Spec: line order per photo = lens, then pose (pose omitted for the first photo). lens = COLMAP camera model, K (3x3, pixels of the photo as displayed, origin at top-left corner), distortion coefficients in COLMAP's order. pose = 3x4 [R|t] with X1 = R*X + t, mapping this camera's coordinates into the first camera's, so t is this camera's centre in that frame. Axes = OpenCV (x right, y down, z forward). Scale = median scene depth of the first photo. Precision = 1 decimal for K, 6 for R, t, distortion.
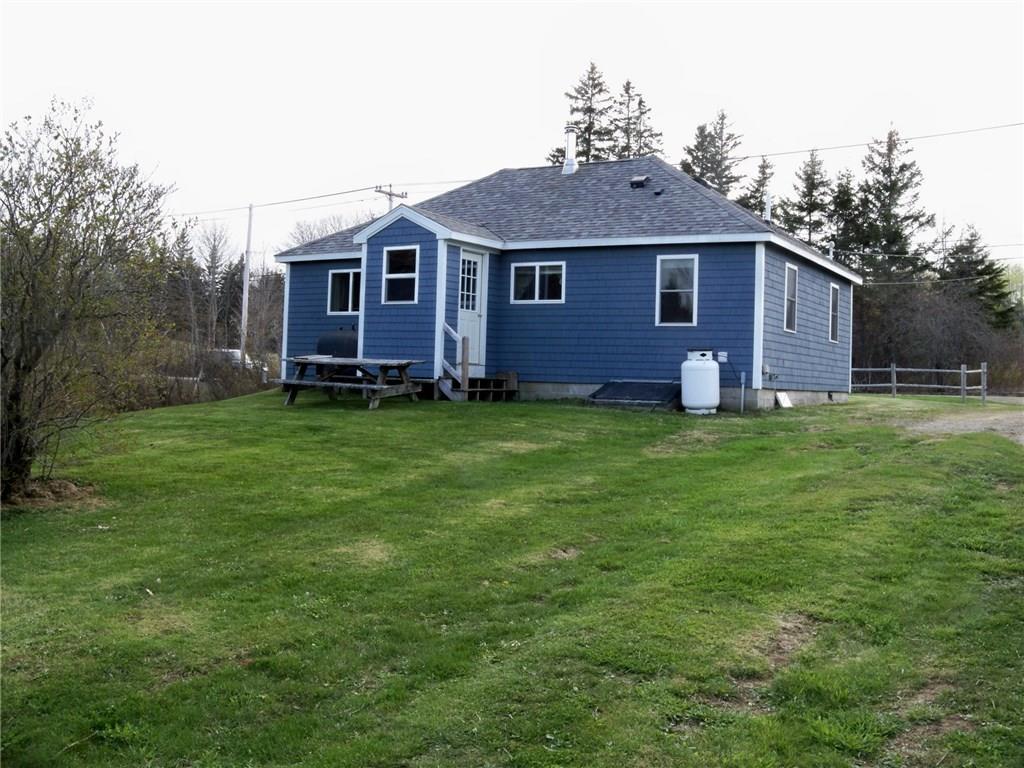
lens RADIAL K [[1040.1, 0, 516.0], [0, 1040.1, 392.4], [0, 0, 1]] dist [-0.150652, 0.000000]
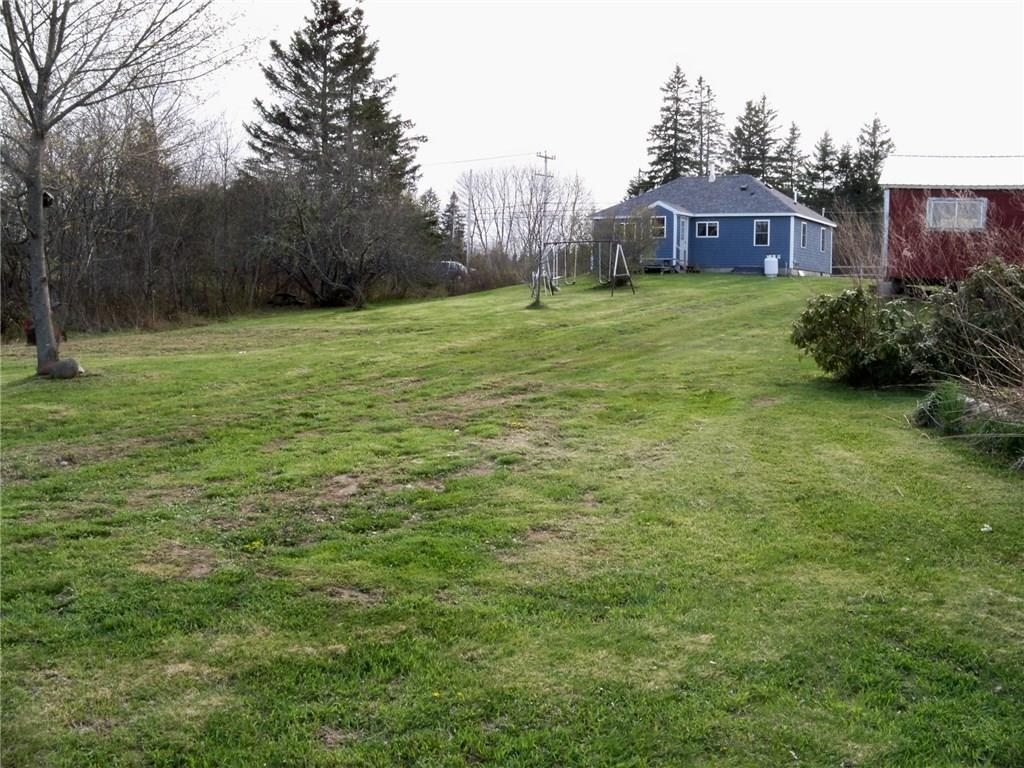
lens RADIAL K [[1040.1, 0, 509.9], [0, 1040.1, 377.5], [0, 0, 1]] dist [-0.150652, 0.000000]
pose [[0.999425, -0.007359, -0.033092, -0.142332], [0.009449, 0.997939, 0.063476, 0.035136], [0.032556, -0.063753, 0.997435, -0.590476]]
